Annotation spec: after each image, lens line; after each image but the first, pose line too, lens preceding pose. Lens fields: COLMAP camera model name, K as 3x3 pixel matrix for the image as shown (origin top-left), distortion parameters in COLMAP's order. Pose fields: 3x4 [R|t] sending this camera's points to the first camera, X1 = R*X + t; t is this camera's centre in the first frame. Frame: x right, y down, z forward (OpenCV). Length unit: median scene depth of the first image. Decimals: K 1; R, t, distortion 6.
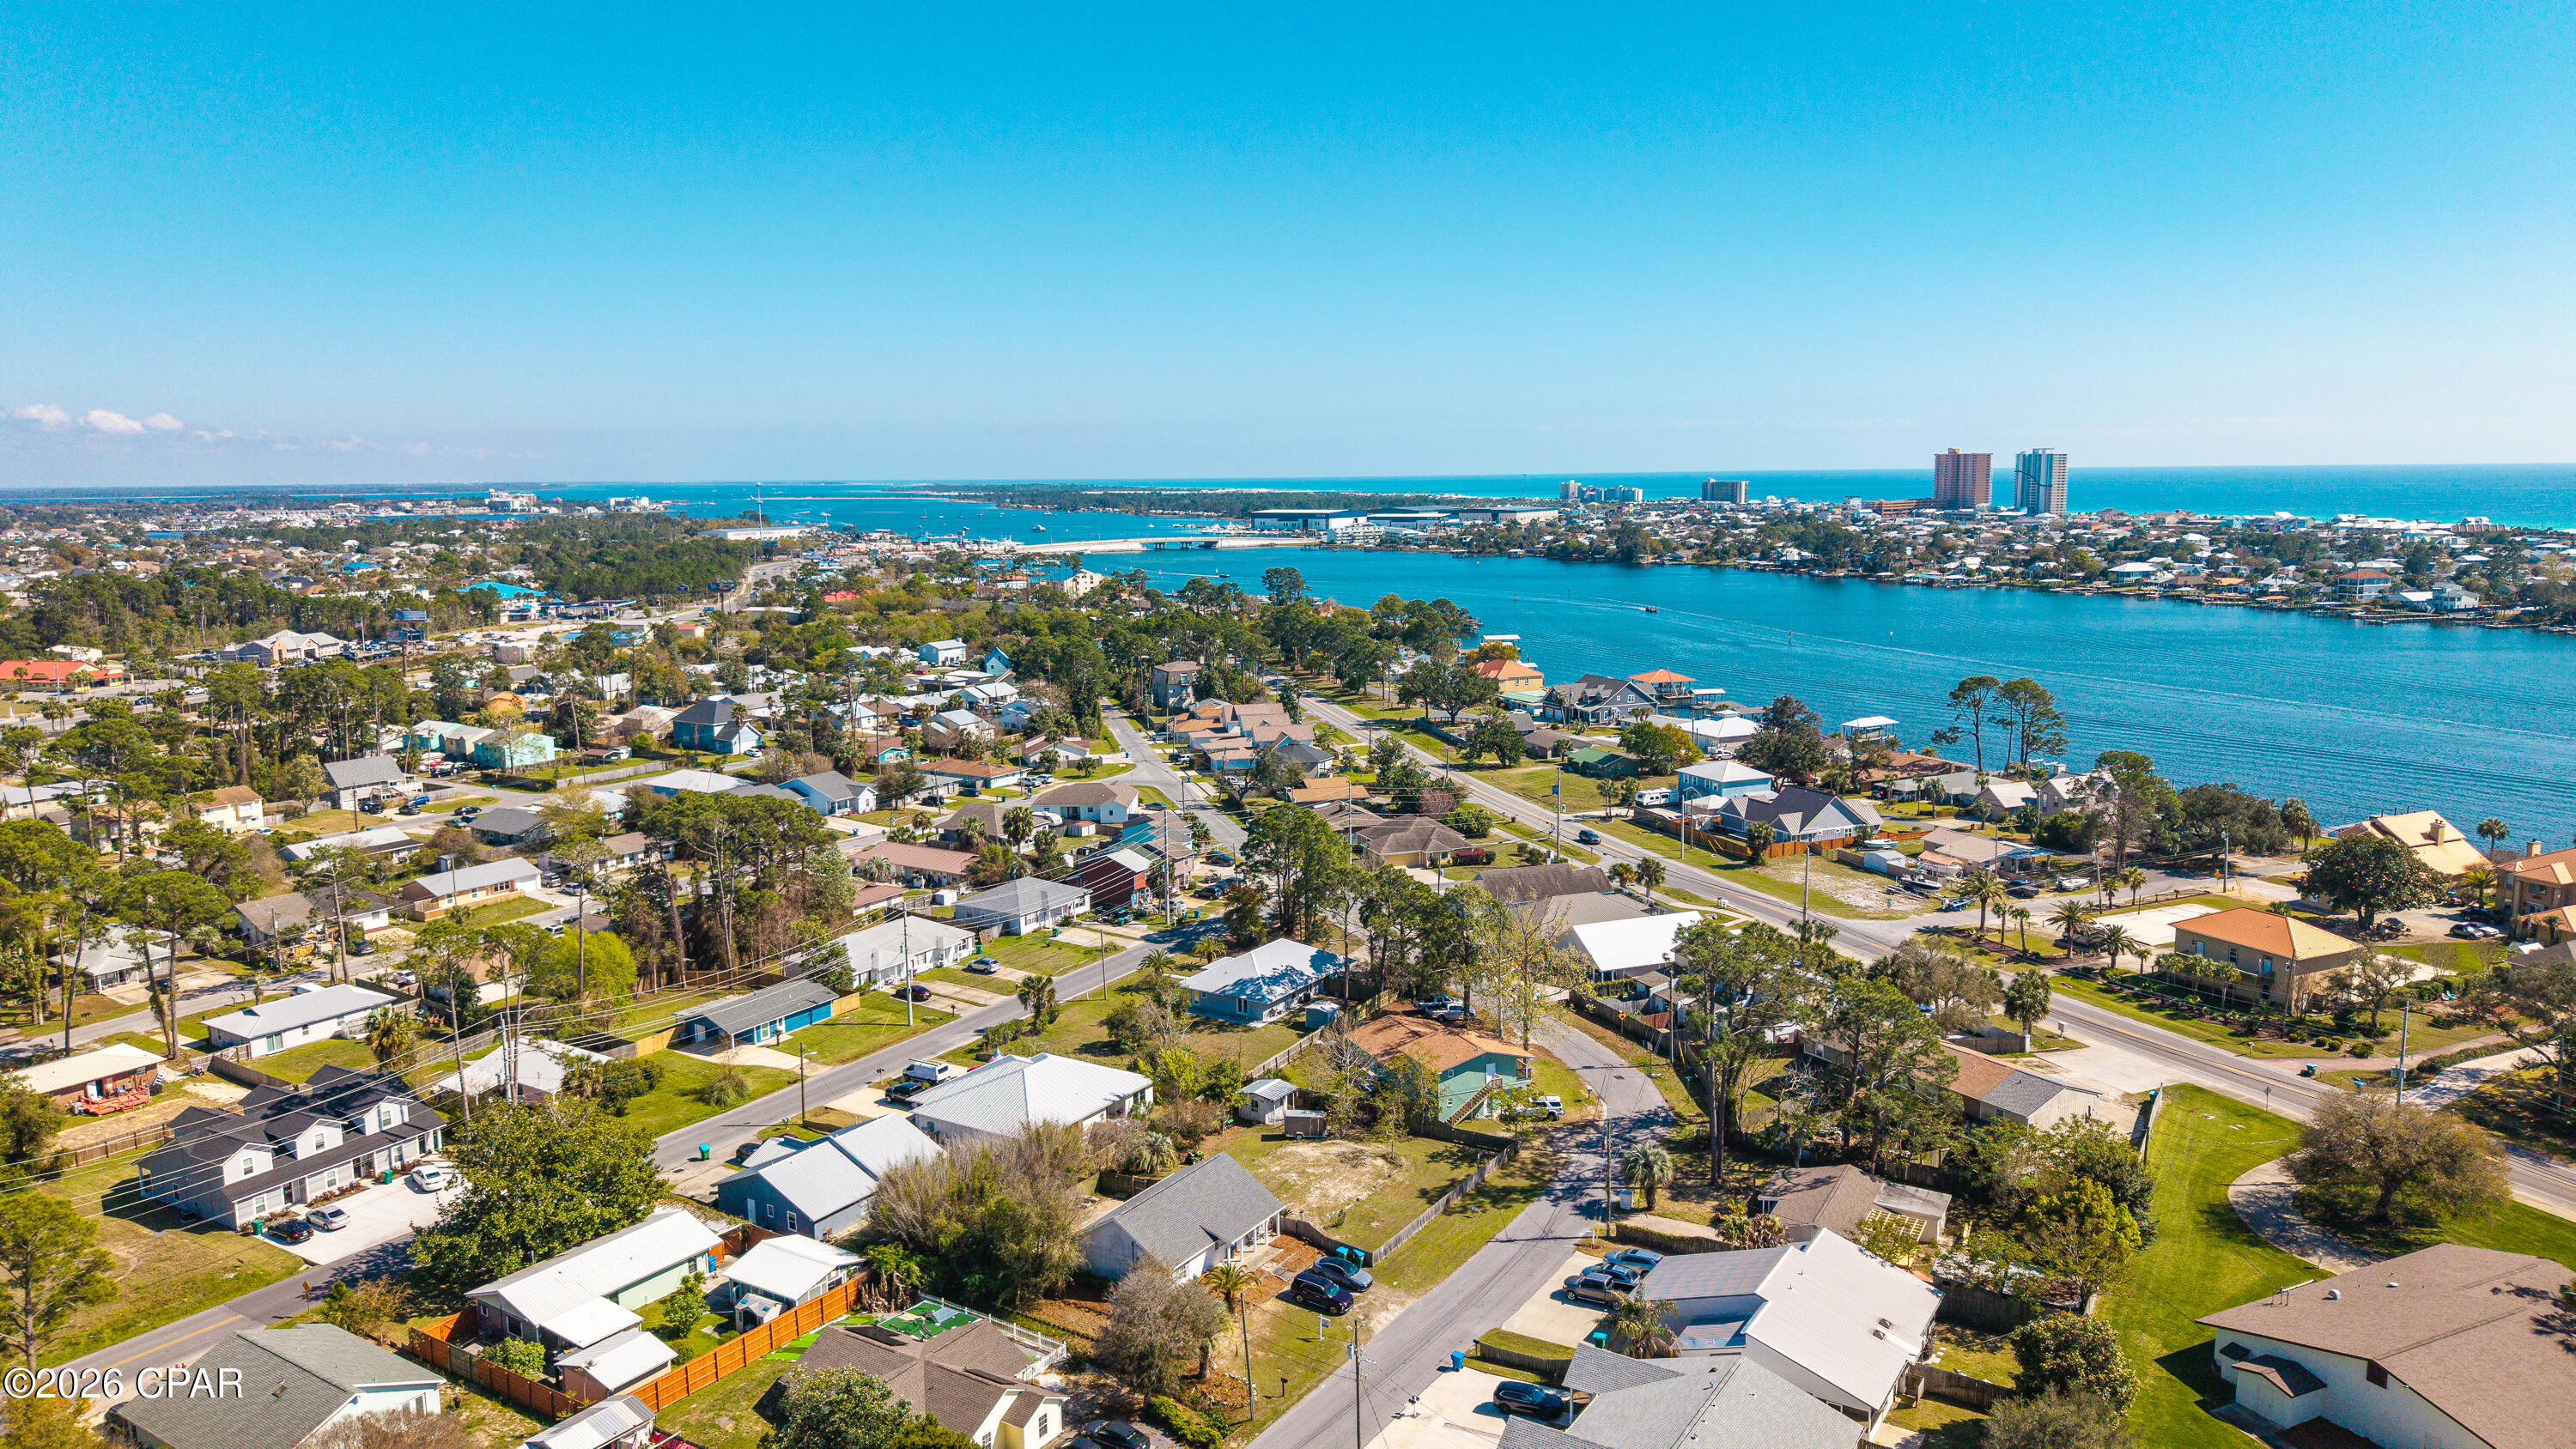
lens RADIAL K [[1725.3, 0, 1278.6], [0, 1725.3, 708.2], [0, 0, 1]] dist [0.029060, -0.038365]
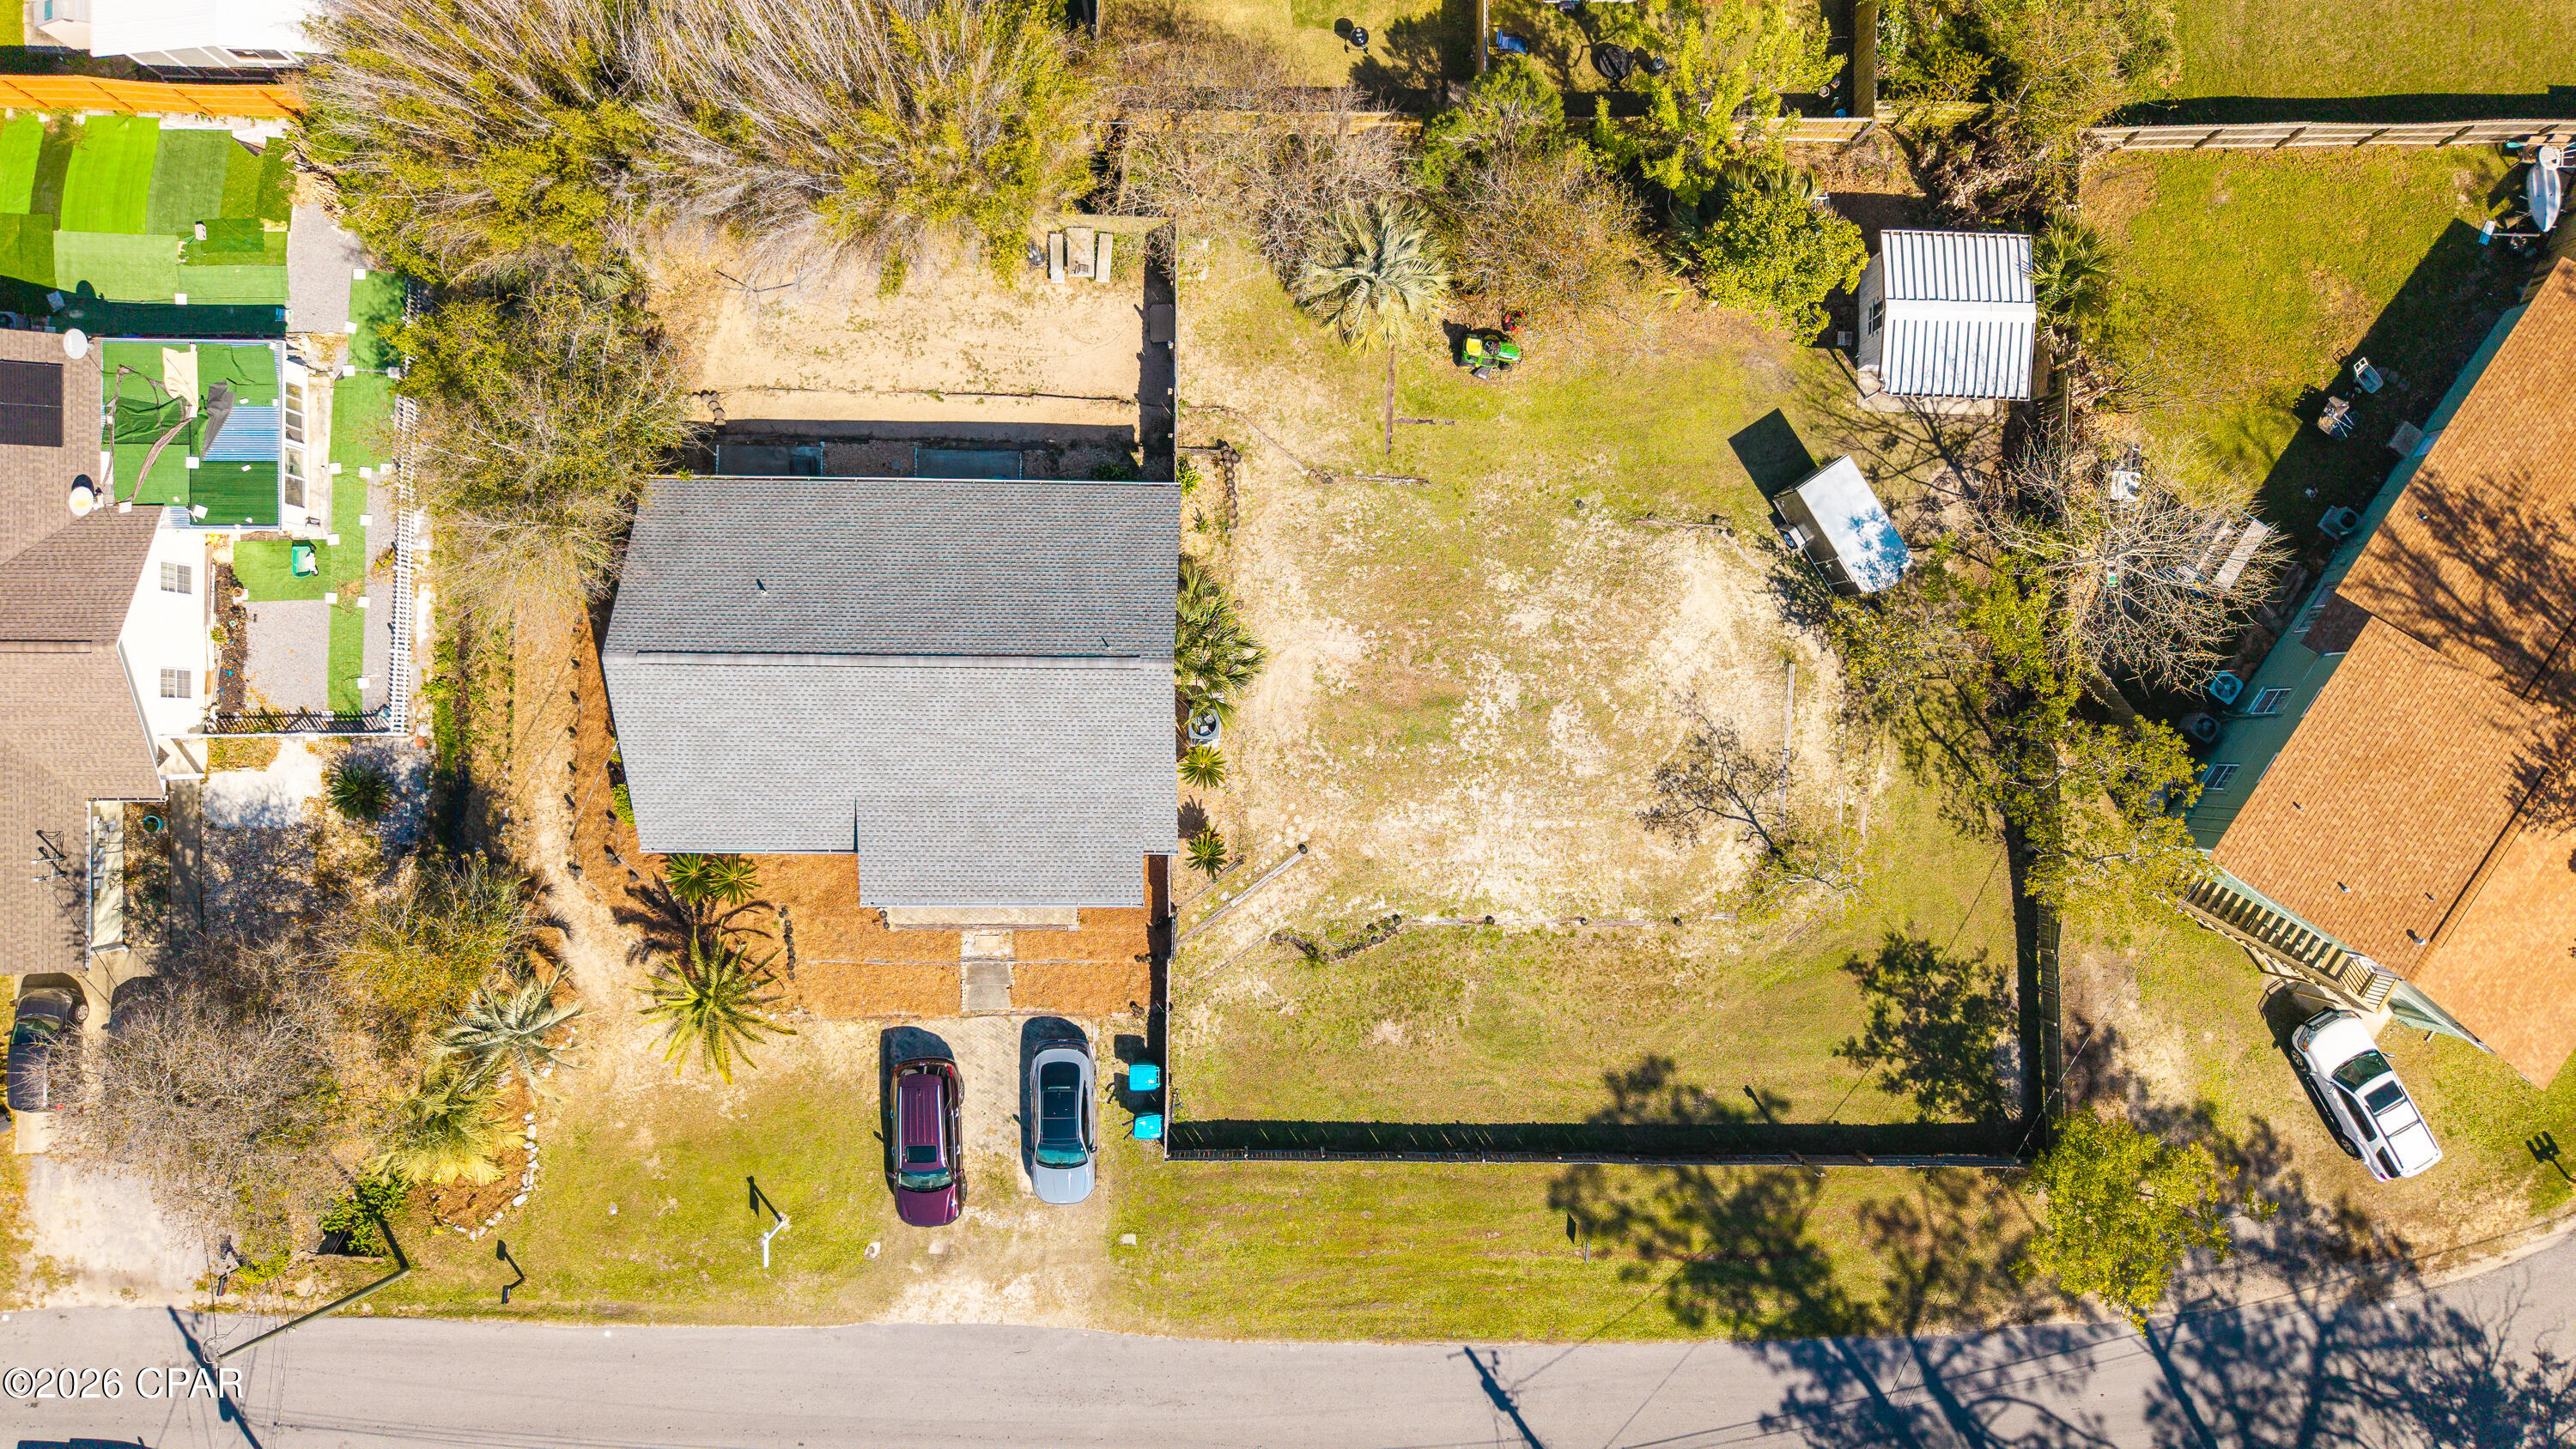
lens RADIAL K [[1725.3, 0, 1279.2], [0, 1725.3, 722.0], [0, 0, 1]] dist [0.029060, -0.038365]
pose [[0.535736, 0.844250, 0.015109, -0.011652], [-0.139228, 0.070674, 0.987735, -0.040875], [0.832828, -0.531269, 0.155406, 0.674097]]
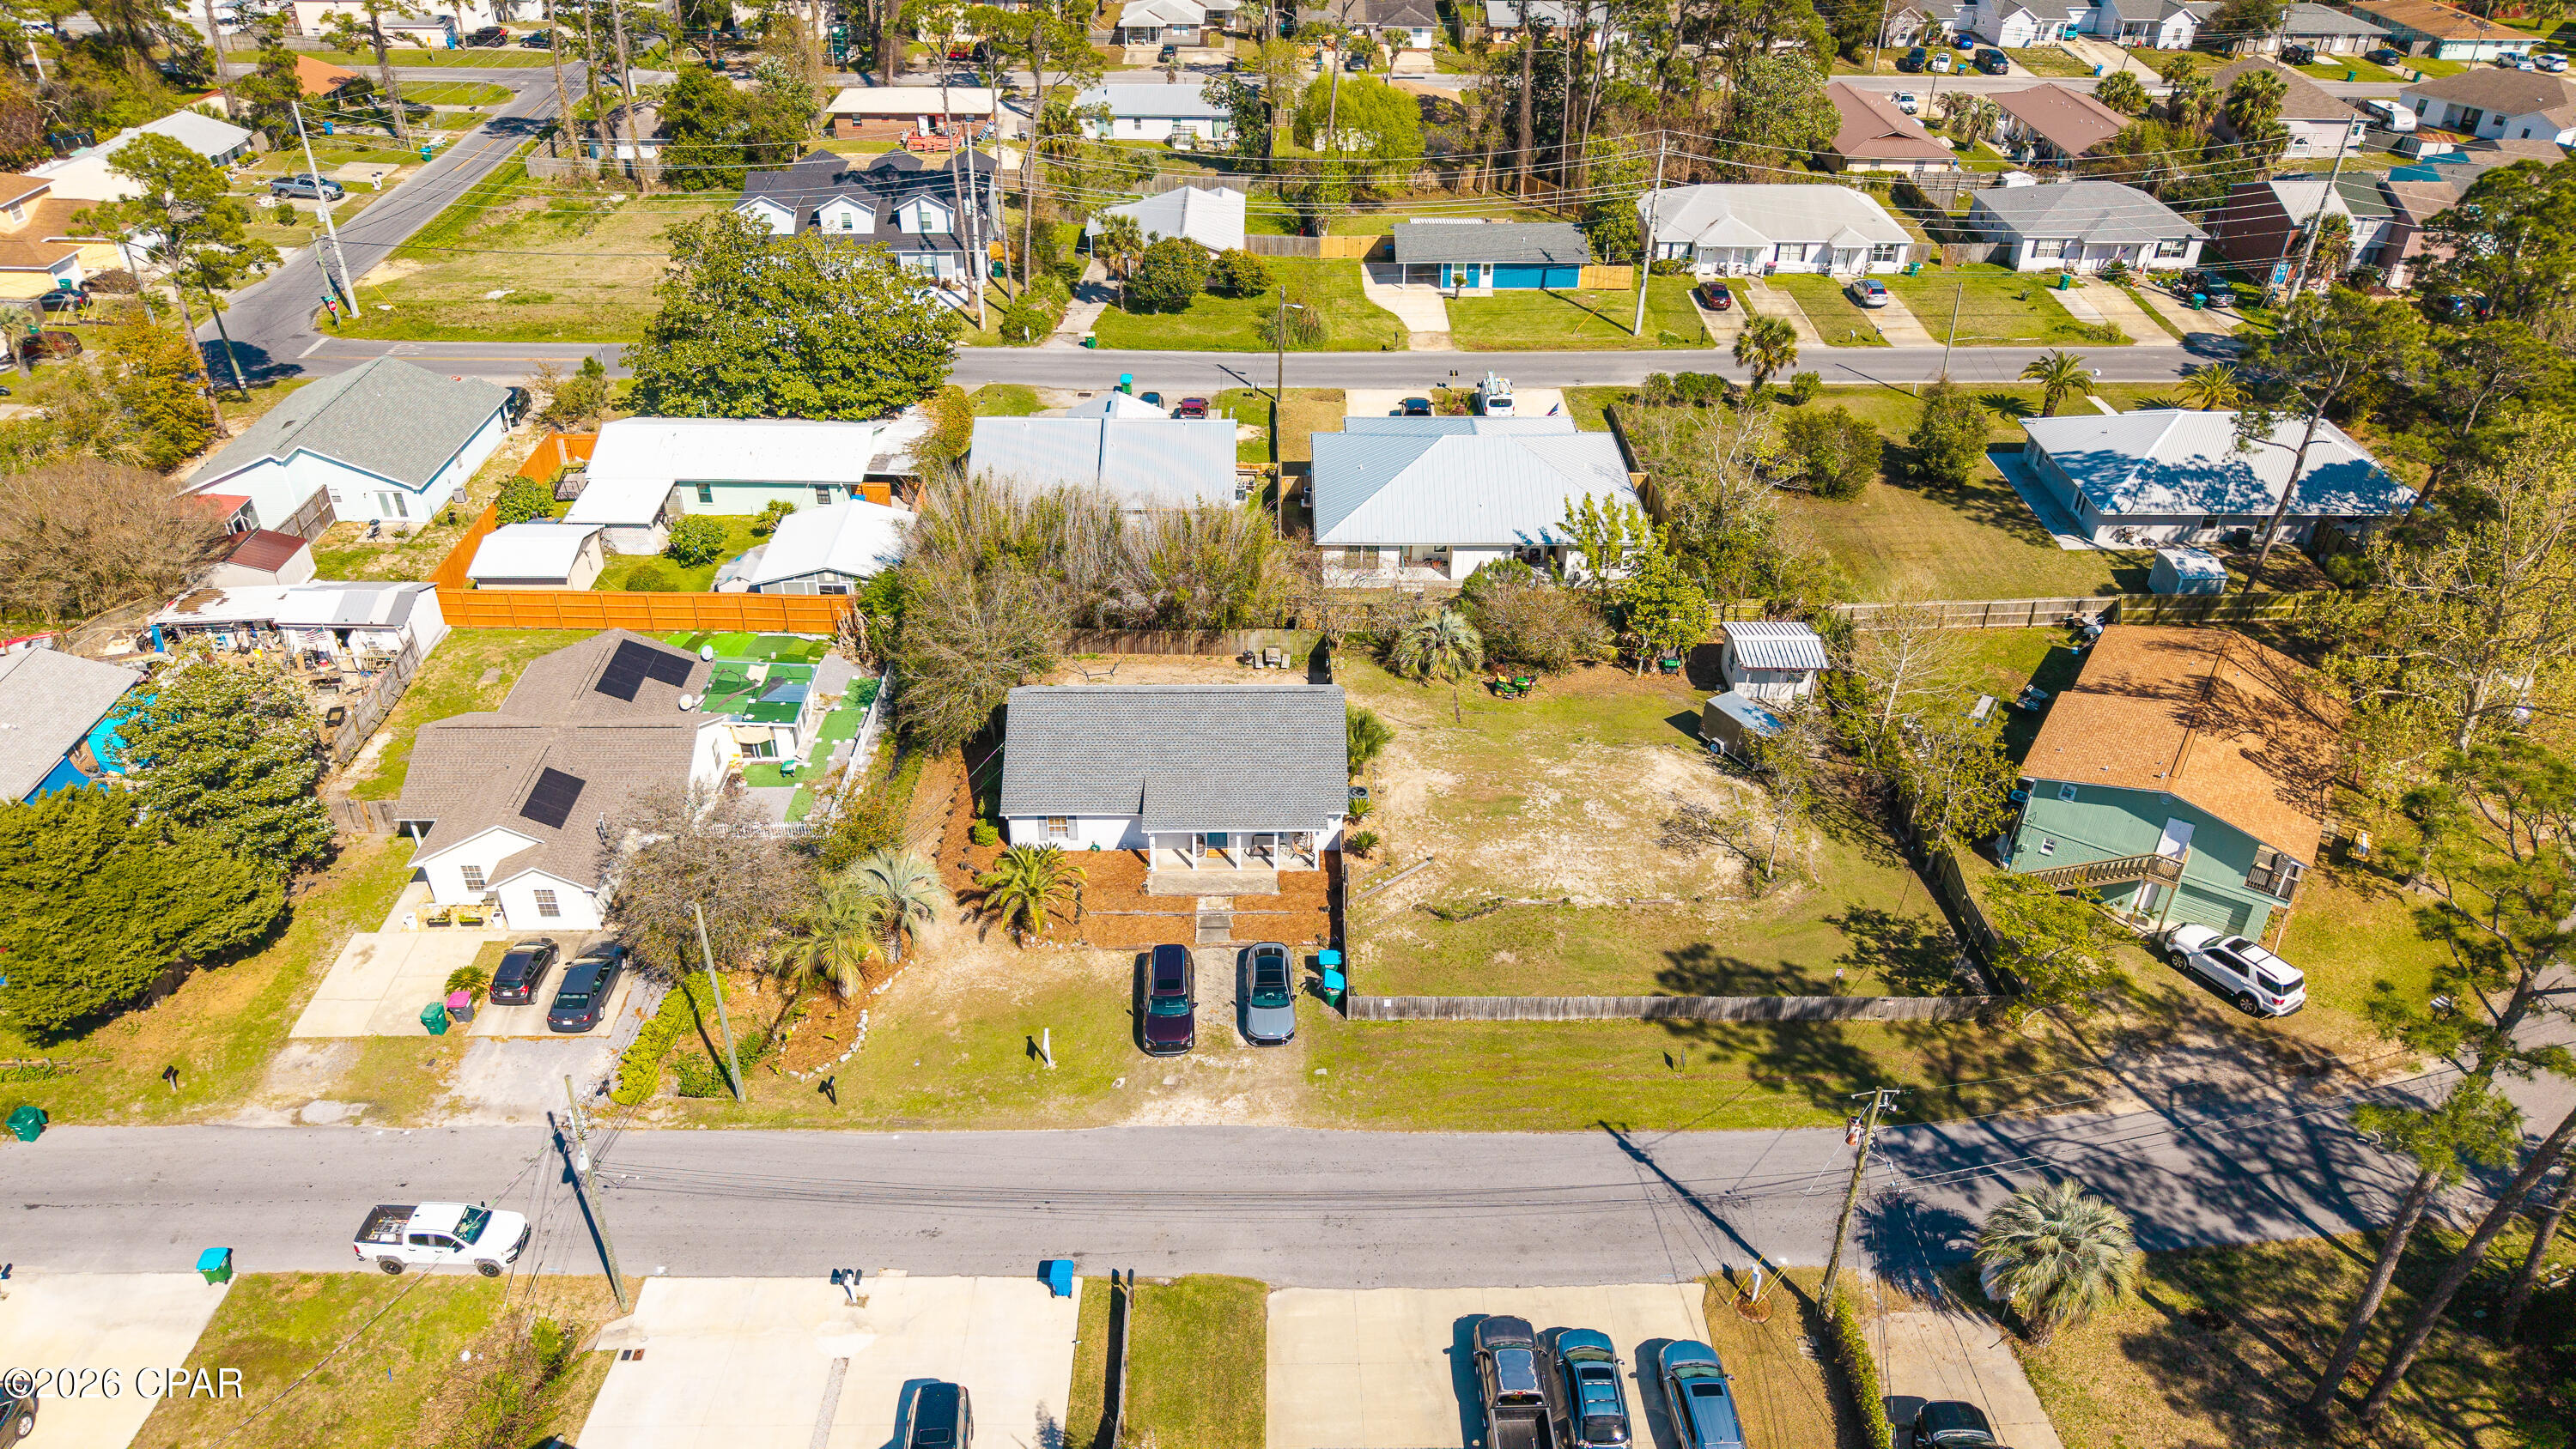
lens RADIAL K [[1725.3, 0, 1292.7], [0, 1725.3, 726.7], [0, 0, 1]] dist [0.029060, -0.038365]
pose [[0.556006, 0.470580, -0.685136, 0.230259], [-0.130549, 0.863506, 0.487149, 0.007353], [0.820862, -0.181414, 0.541548, 0.489029]]
